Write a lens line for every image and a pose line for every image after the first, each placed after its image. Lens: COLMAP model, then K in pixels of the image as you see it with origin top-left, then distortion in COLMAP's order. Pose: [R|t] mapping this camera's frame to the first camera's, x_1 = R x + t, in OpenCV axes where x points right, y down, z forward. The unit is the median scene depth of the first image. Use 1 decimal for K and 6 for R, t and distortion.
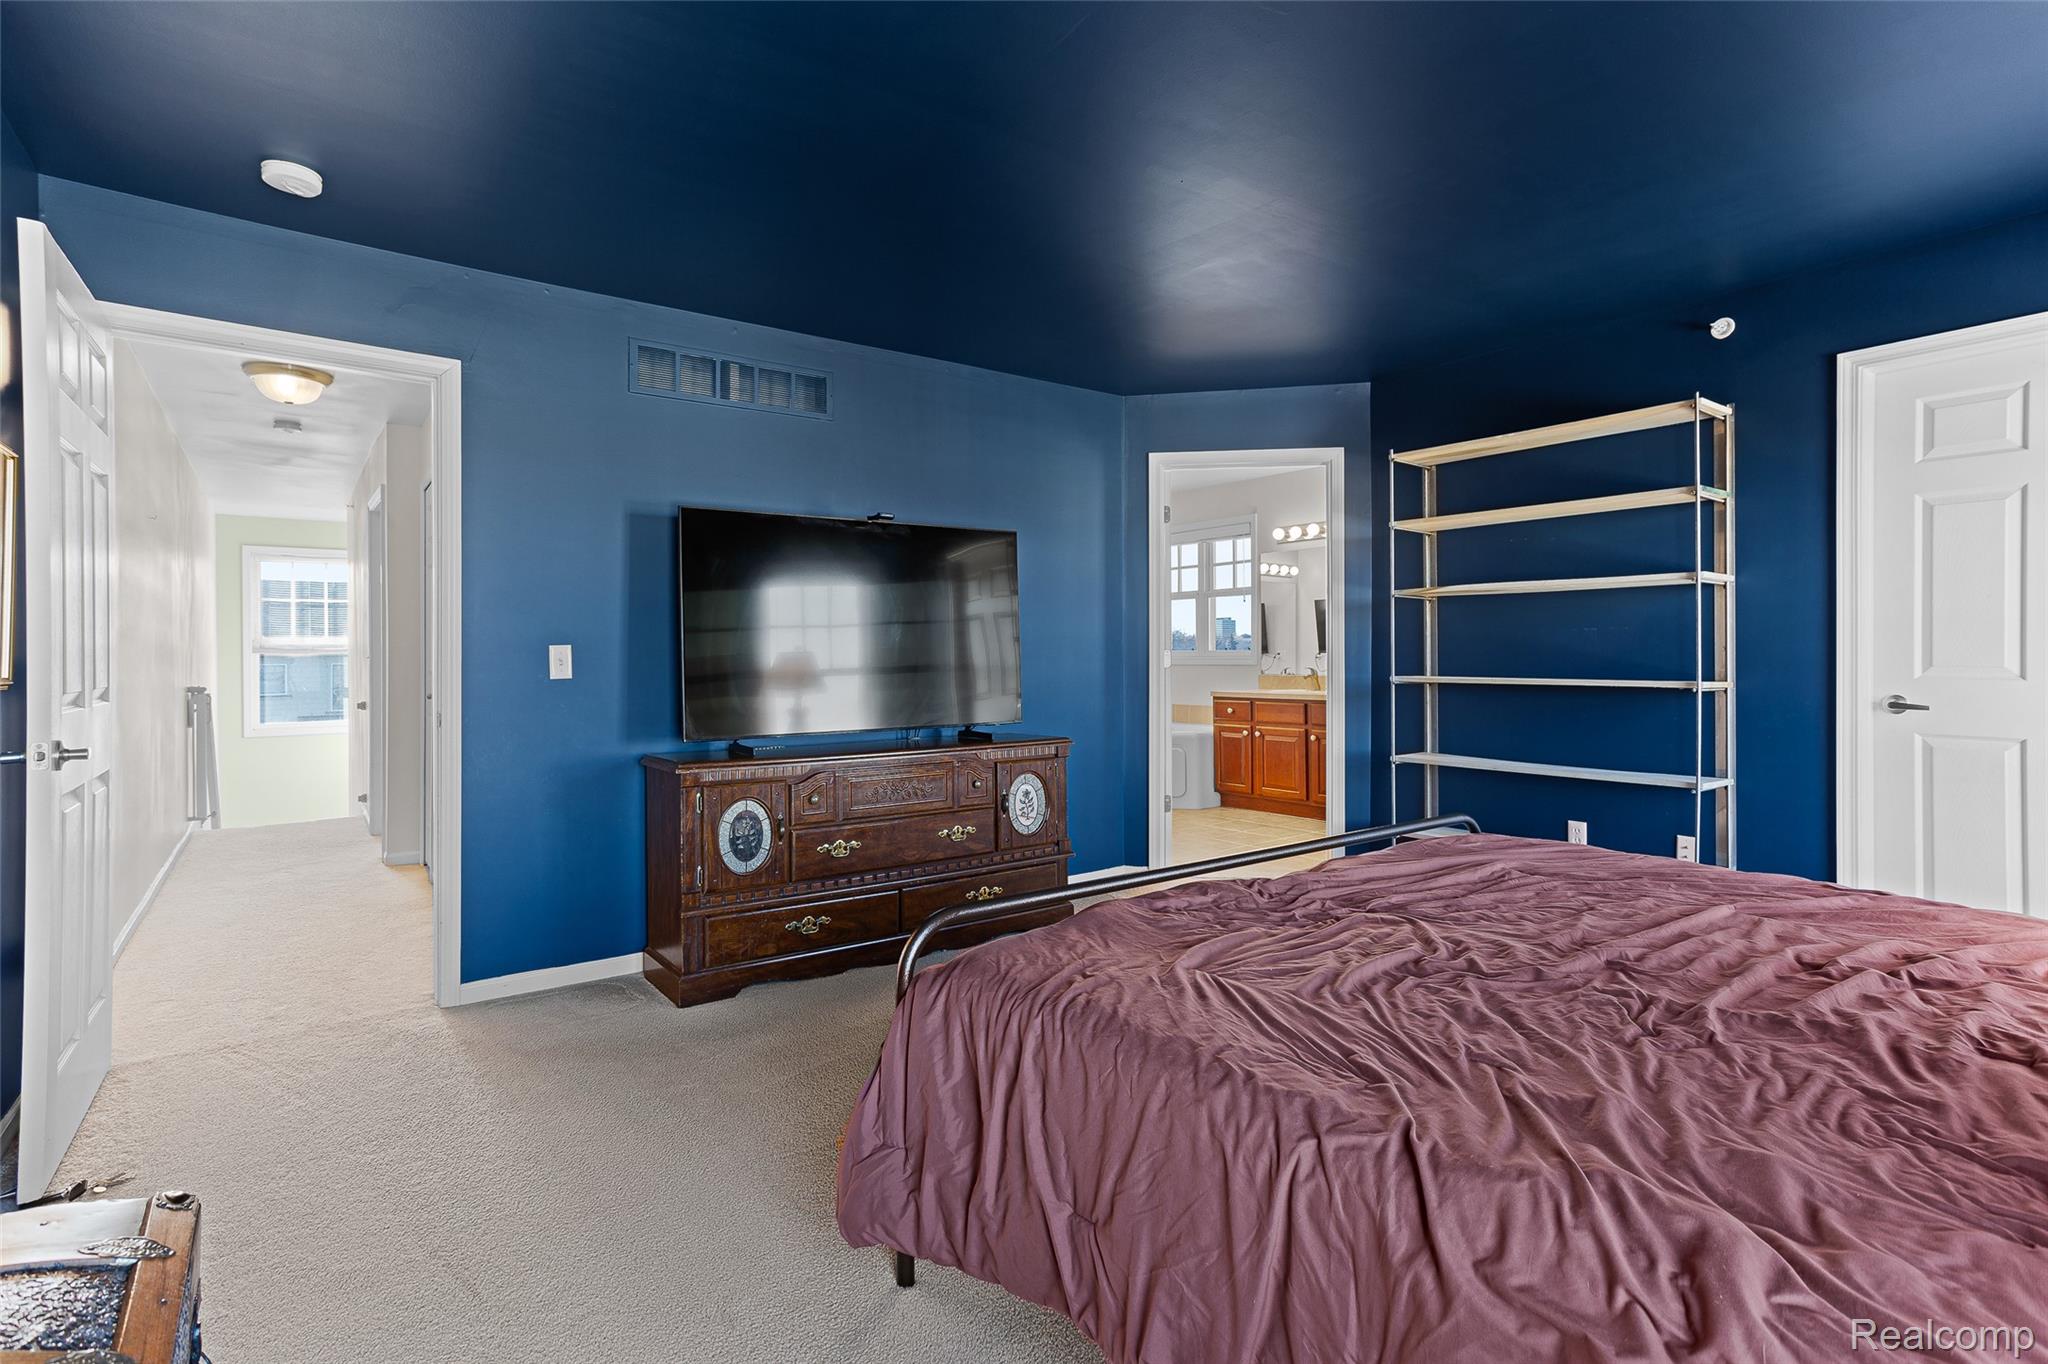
lens RADIAL K [[1015.7, 0, 1016.1], [0, 1015.7, 657.0], [0, 0, 1]] dist [0.029609, 0.001468]
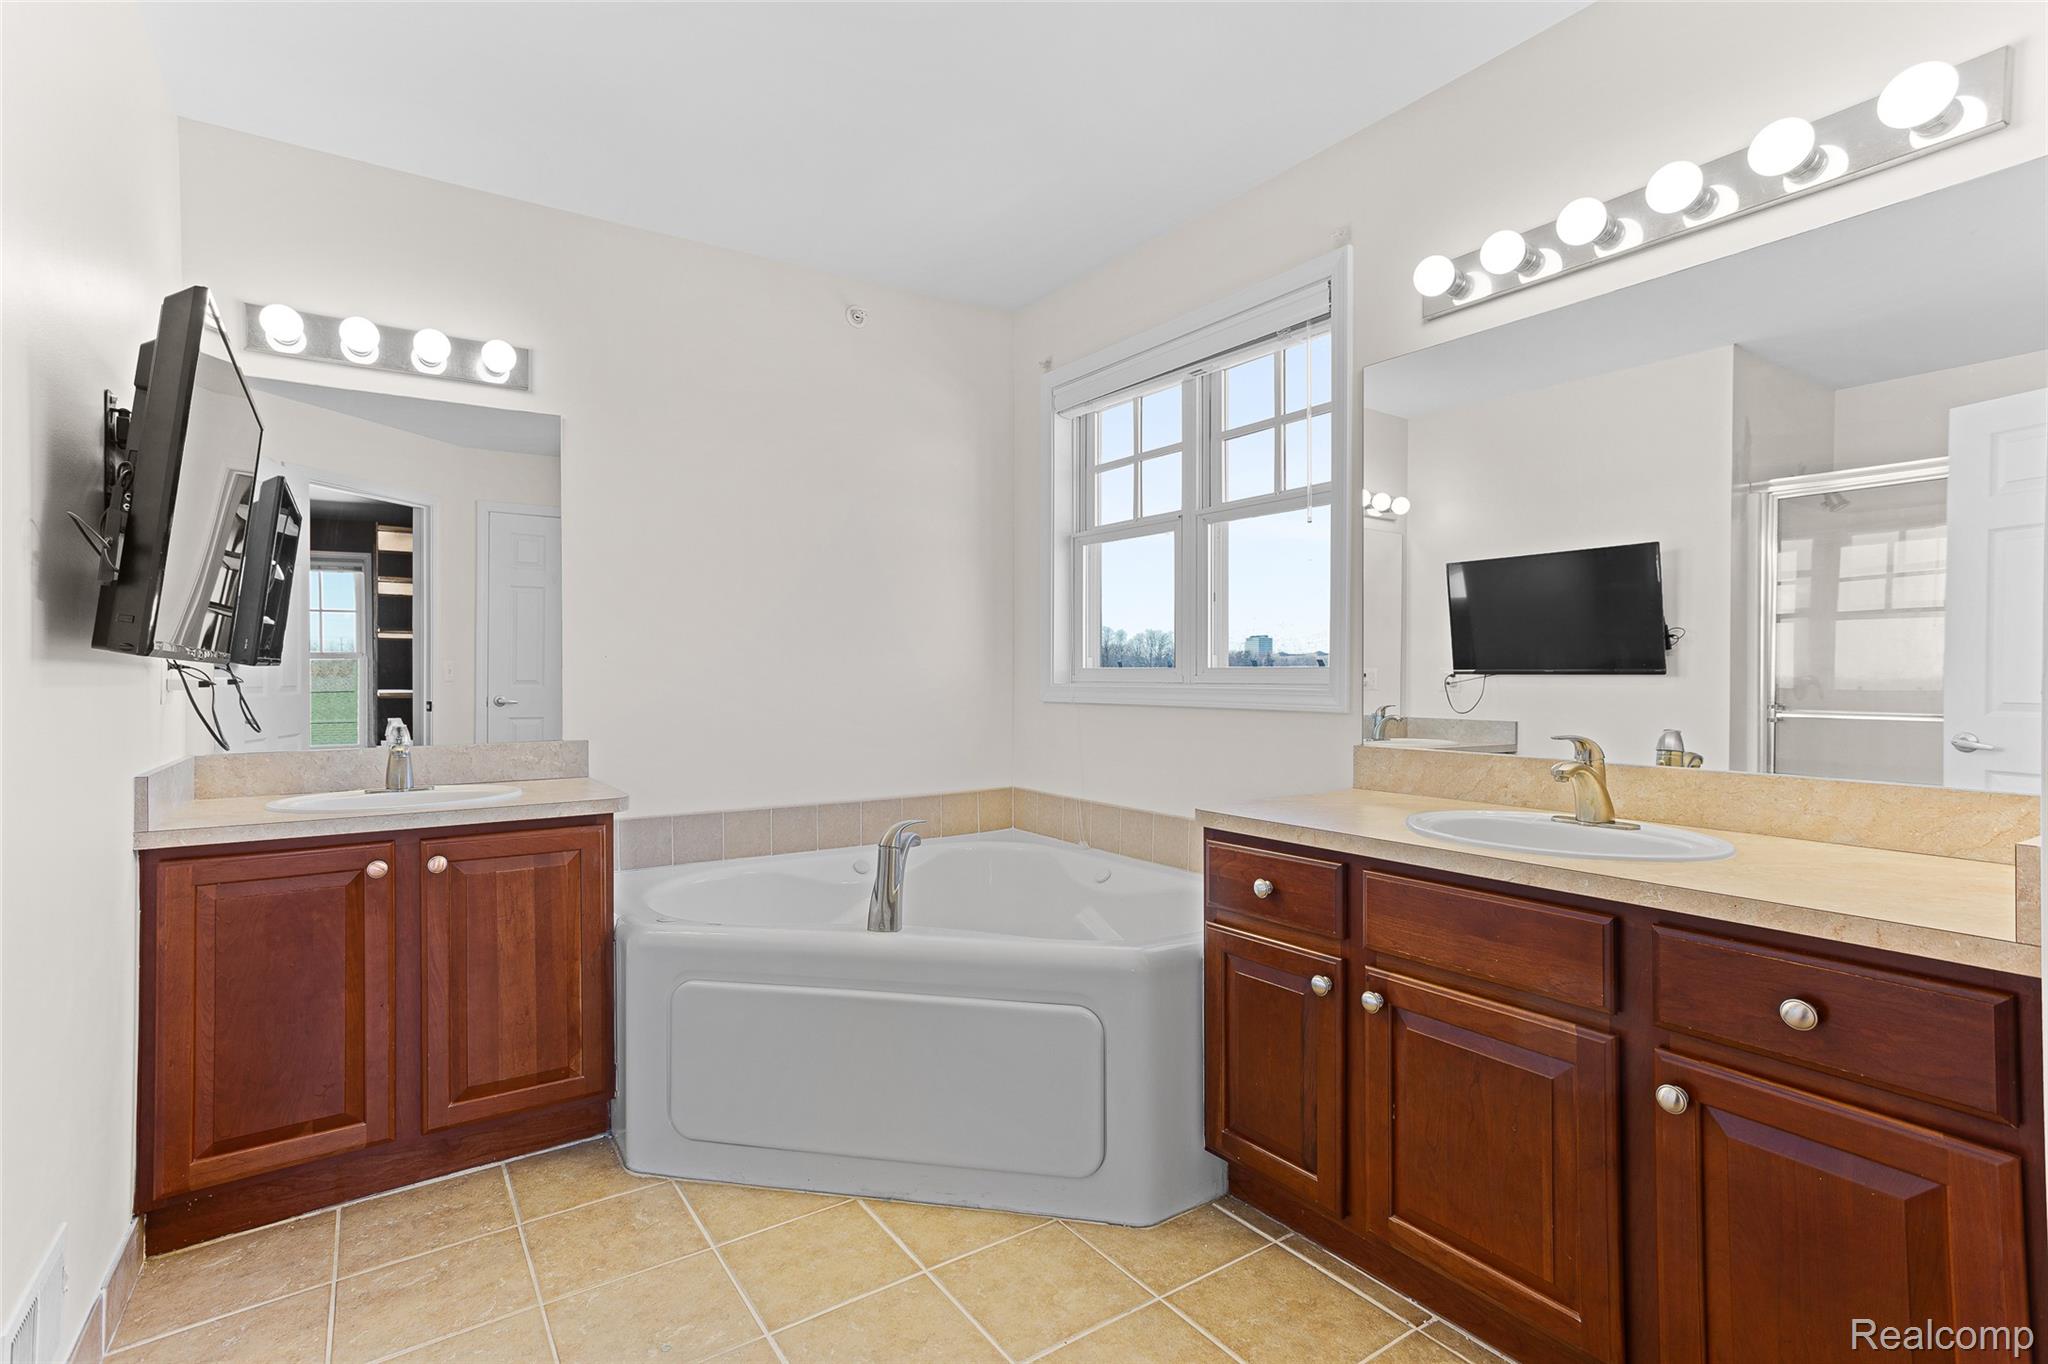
lens RADIAL K [[999.0, 0, 1022.6], [0, 999.0, 672.8], [0, 0, 1]] dist [0.027978, 0.001171]
pose [[0.999470, 0.007908, -0.031571, 0.142295], [-0.007903, 0.999969, 0.000269, -0.004222], [0.031573, -0.000019, 0.999501, 0.673876]]
